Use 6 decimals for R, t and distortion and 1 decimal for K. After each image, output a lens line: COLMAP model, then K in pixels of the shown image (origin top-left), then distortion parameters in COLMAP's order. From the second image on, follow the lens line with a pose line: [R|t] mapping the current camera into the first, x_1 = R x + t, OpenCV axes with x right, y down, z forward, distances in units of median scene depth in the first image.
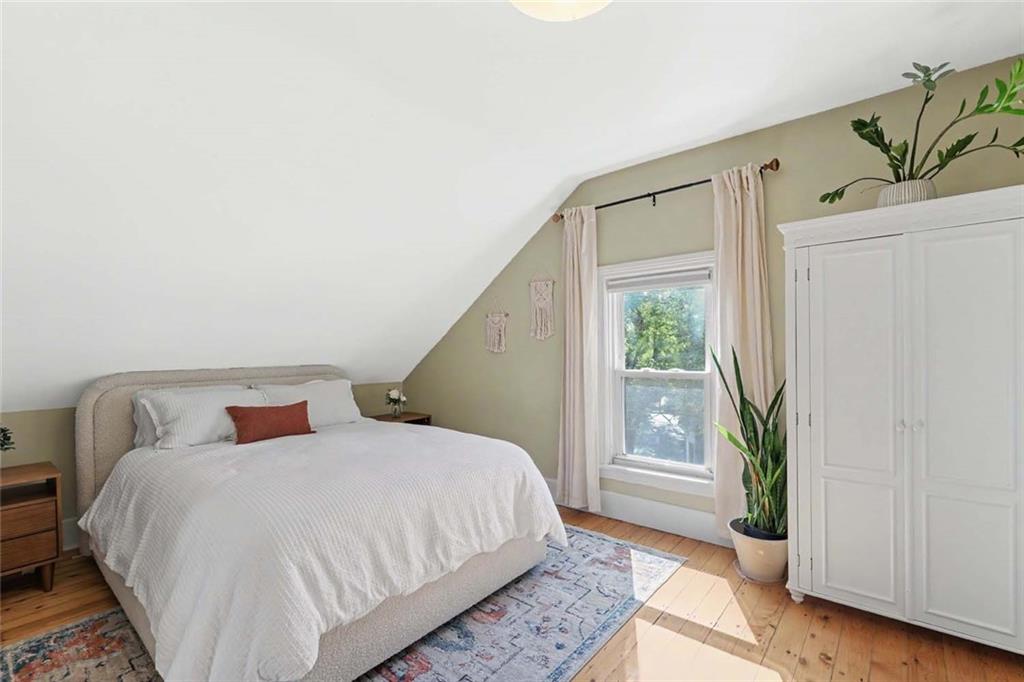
lens RADIAL K [[449.3, 0, 513.2], [0, 449.3, 343.9], [0, 0, 1]] dist [0.001667, 0.000009]
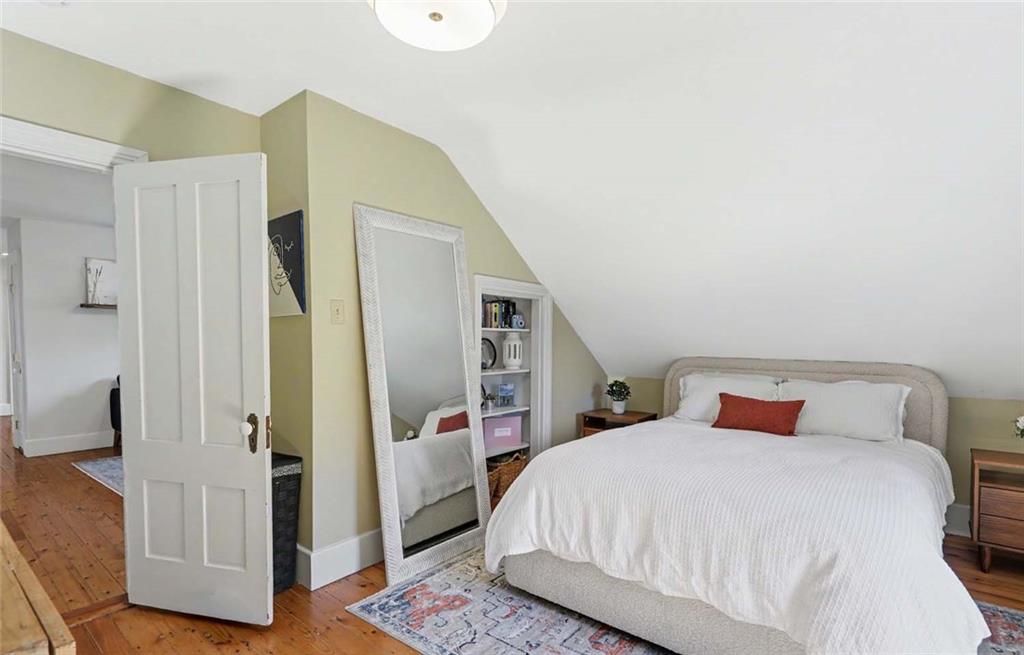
lens RADIAL K [[487.9, 0, 512.3], [0, 487.9, 333.9], [0, 0, 1]] dist [0.001035, 0.000128]
pose [[0.017517, -0.001945, -0.999845, 0.806353], [0.008991, 0.999958, -0.001788, -0.015007], [0.999806, -0.008958, 0.017534, 0.657250]]
